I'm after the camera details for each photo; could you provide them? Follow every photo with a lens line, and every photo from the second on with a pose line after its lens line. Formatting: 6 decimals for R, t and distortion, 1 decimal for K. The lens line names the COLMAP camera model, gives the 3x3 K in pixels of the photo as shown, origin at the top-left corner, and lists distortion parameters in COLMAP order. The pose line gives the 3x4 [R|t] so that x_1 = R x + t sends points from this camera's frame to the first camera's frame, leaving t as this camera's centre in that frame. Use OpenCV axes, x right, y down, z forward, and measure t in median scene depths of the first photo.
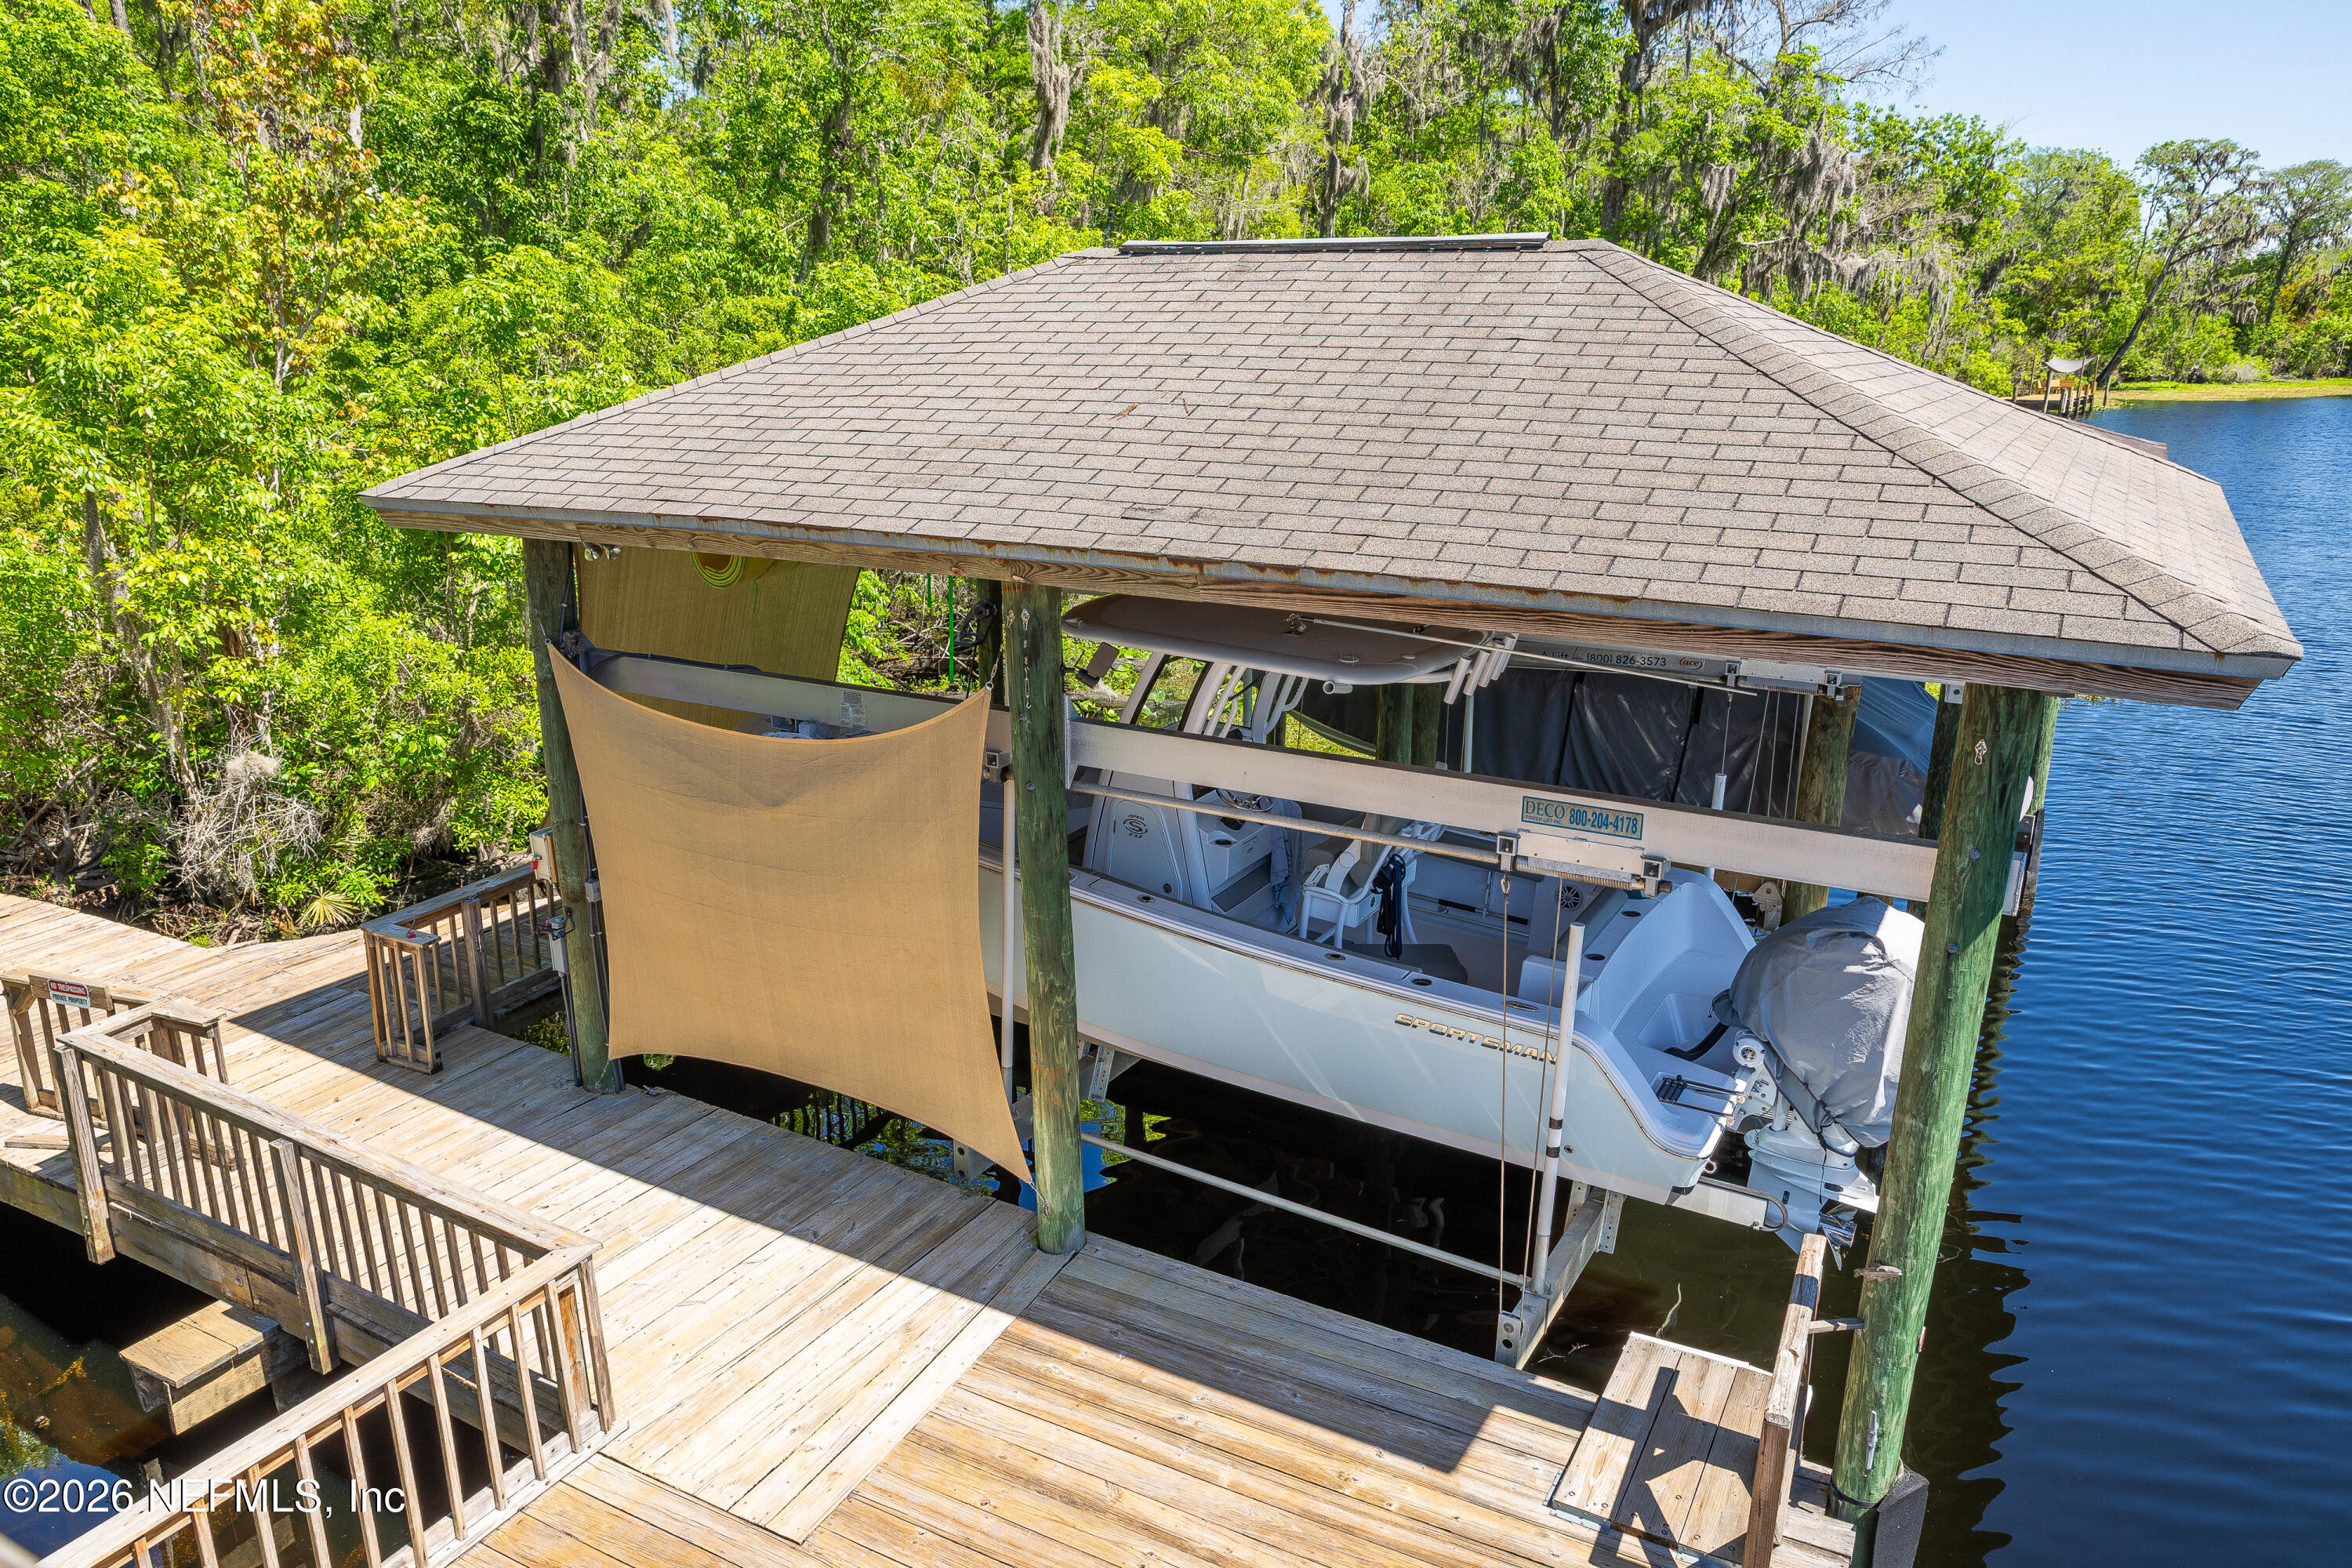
lens RADIAL K [[1585.1, 0, 1167.6], [0, 1585.1, 809.8], [0, 0, 1]] dist [-0.058171, 0.059669]
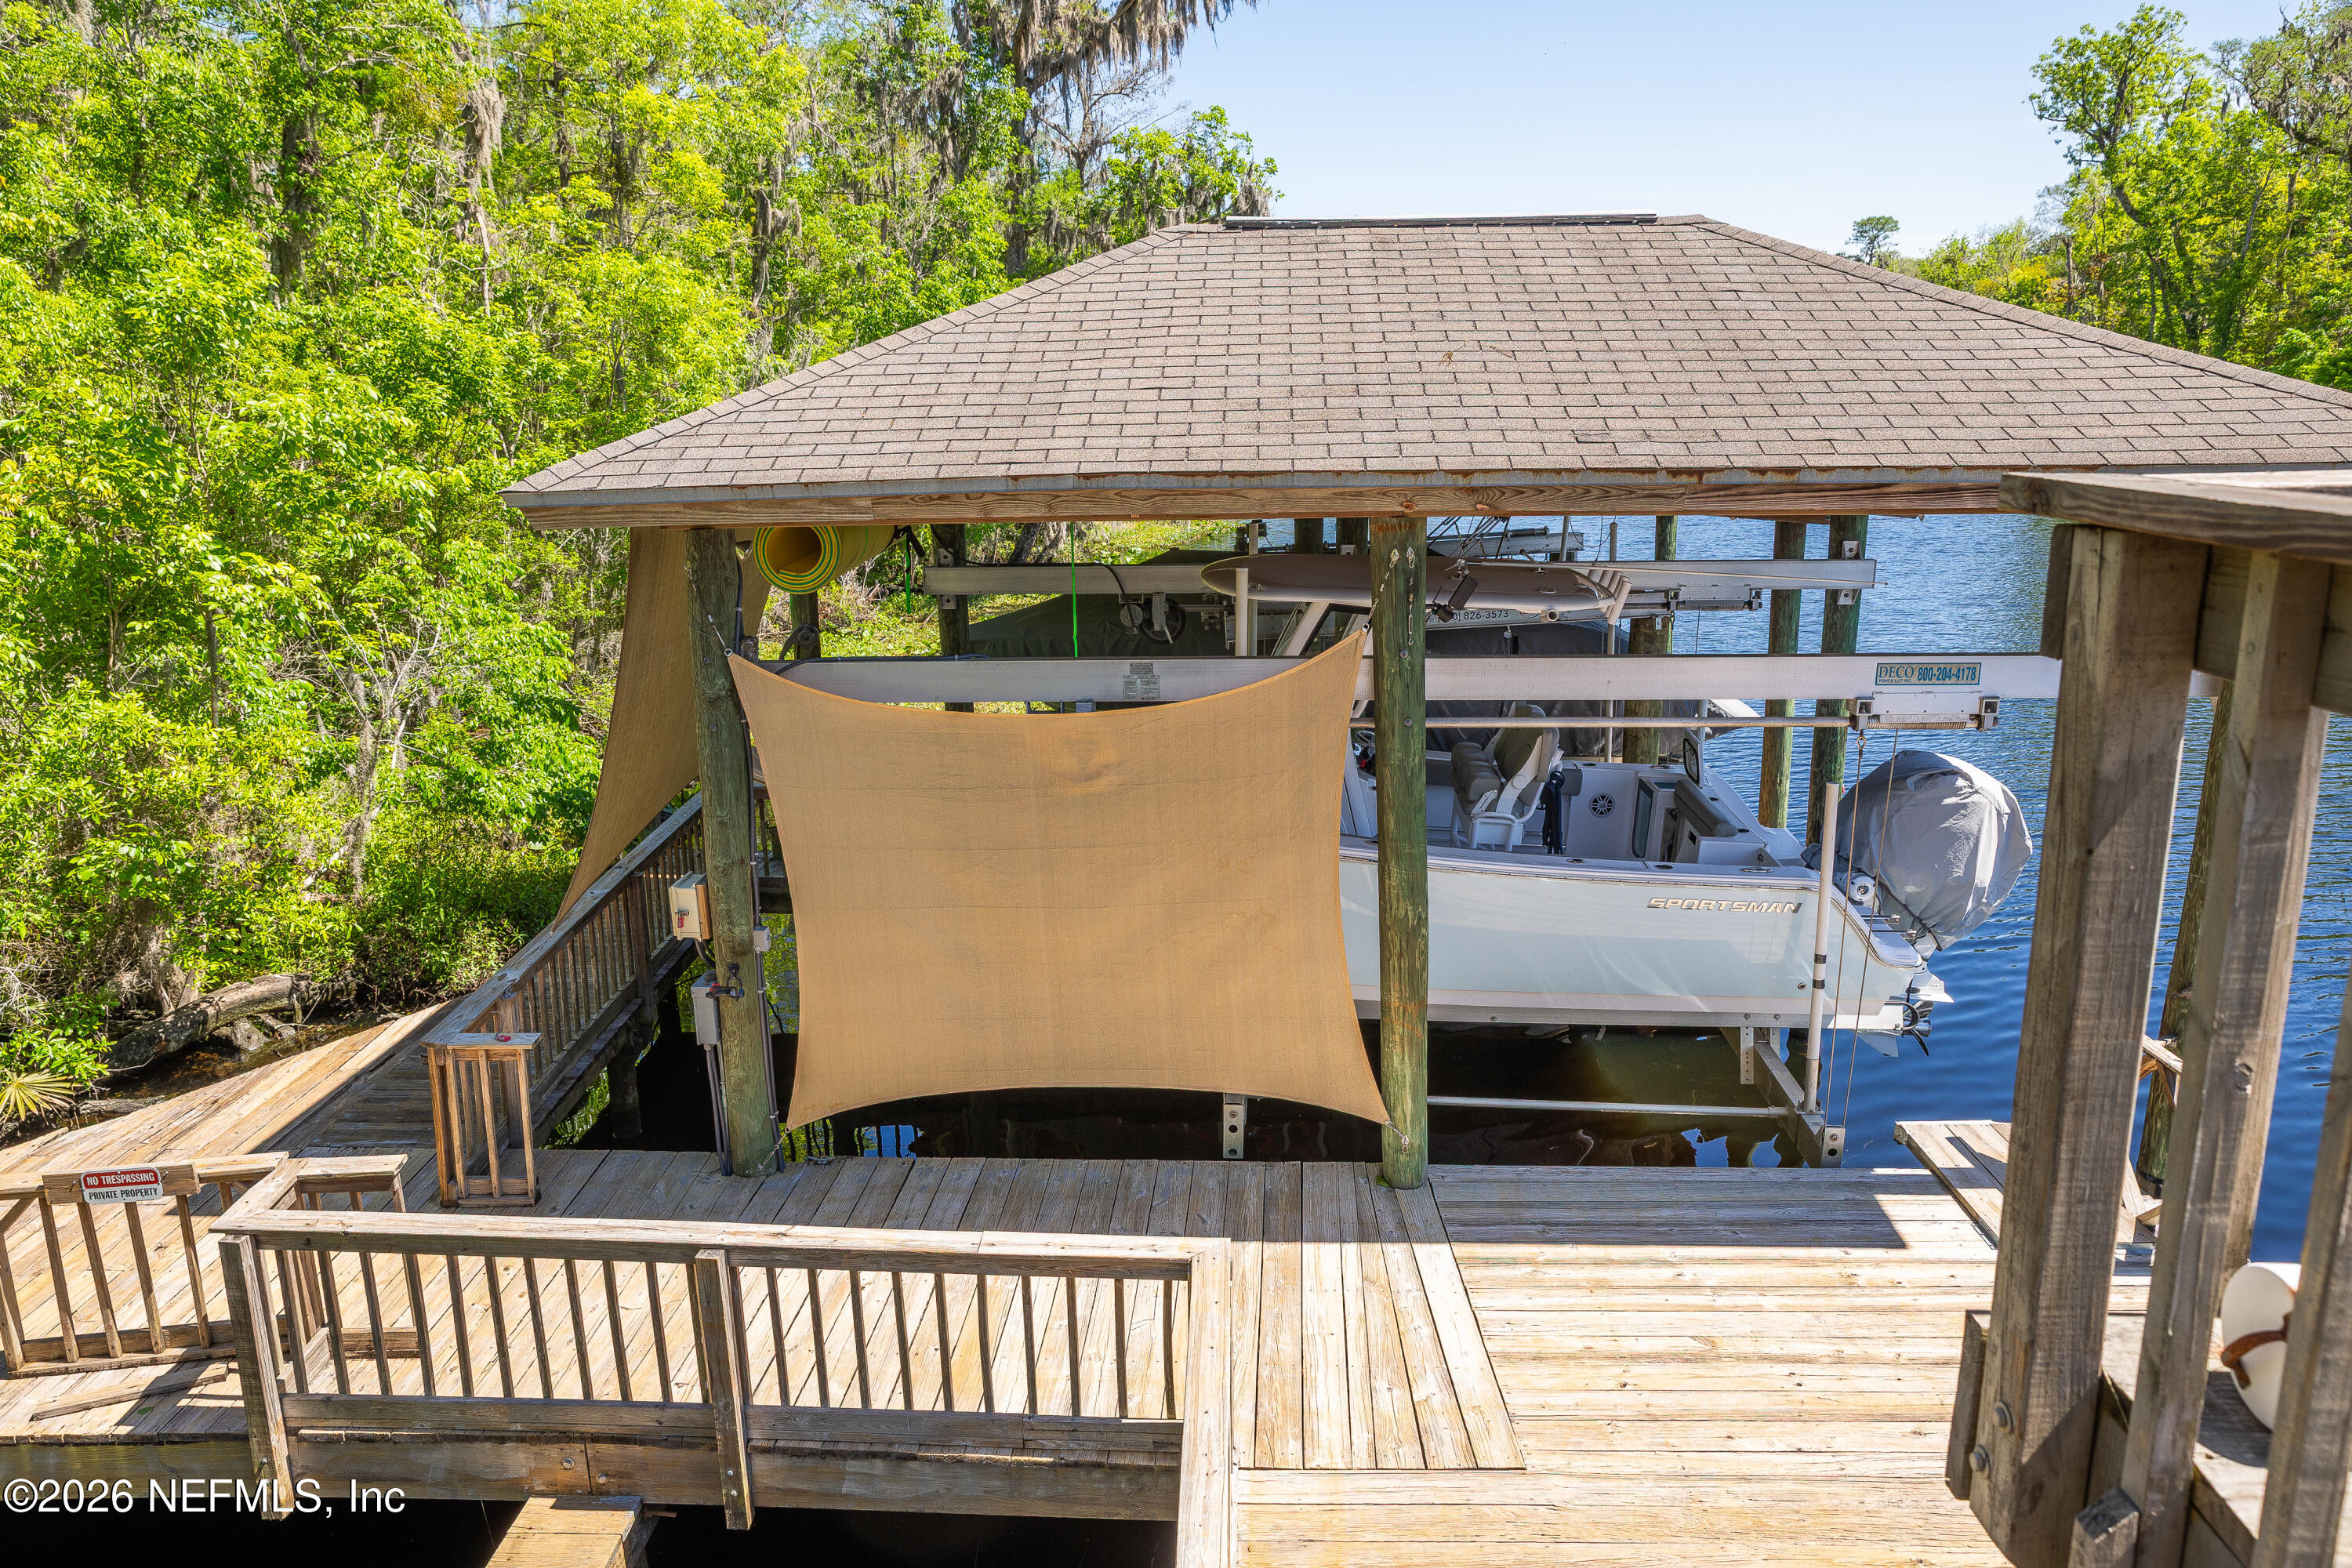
lens RADIAL K [[1585.1, 0, 1167.6], [0, 1585.1, 809.8], [0, 0, 1]] dist [-0.058171, 0.059669]
pose [[0.897471, -0.133238, 0.420468, -0.629702], [0.148217, 0.988950, -0.002983, 0.020331], [-0.415424, 0.064998, 0.907302, 0.130922]]
